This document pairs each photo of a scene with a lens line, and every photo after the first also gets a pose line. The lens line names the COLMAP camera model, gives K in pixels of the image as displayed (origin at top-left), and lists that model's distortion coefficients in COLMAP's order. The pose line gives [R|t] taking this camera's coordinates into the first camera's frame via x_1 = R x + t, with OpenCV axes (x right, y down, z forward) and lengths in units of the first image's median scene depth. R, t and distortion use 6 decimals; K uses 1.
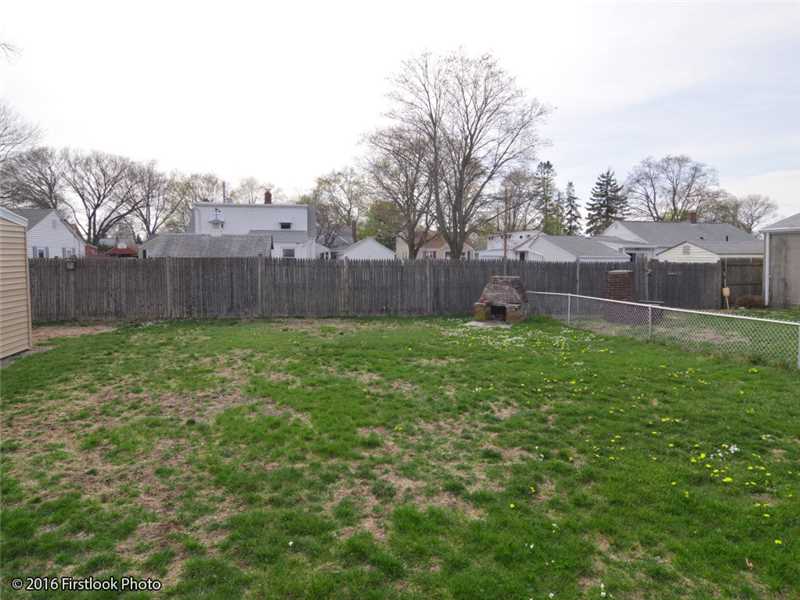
lens RADIAL K [[470.3, 0, 387.4], [0, 470.3, 279.7], [0, 0, 1]] dist [-0.002769, -0.001388]
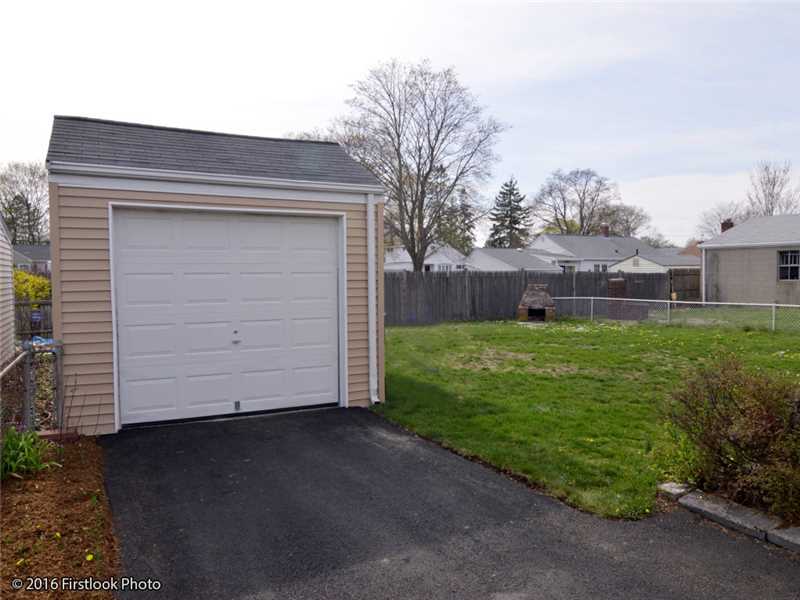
lens RADIAL K [[584.4, 0, 379.6], [0, 584.4, 315.9], [0, 0, 1]] dist [0.005912, -0.002397]
pose [[0.961467, -0.028453, 0.273443, -0.217775], [0.021116, 0.999335, 0.029739, 0.007743], [-0.274107, -0.022819, 0.961428, -0.133679]]
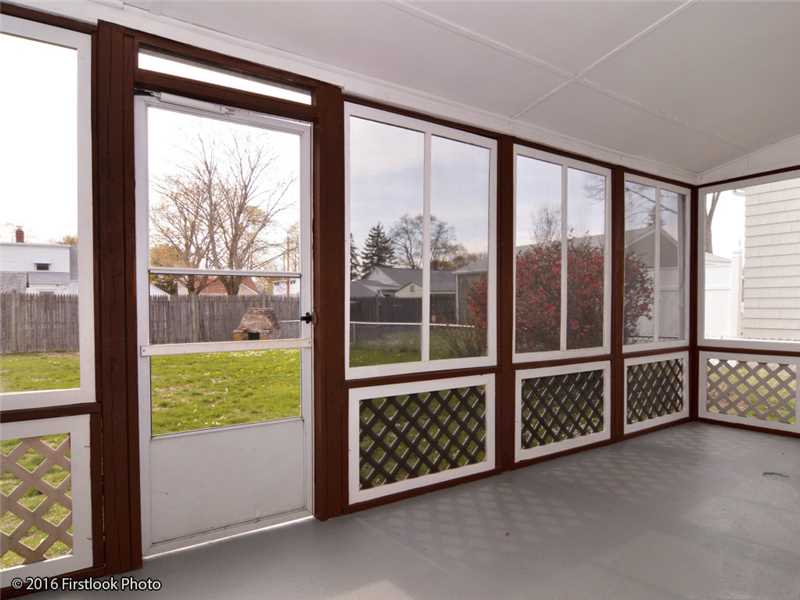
lens RADIAL K [[478.8, 0, 367.1], [0, 478.8, 305.1], [0, 0, 1]] dist [0.000125, -0.000909]
pose [[0.926906, -0.014240, 0.375024, 0.017900], [0.032273, 0.998603, -0.041848, 0.017758], [-0.373904, 0.050892, 0.926070, -0.090663]]
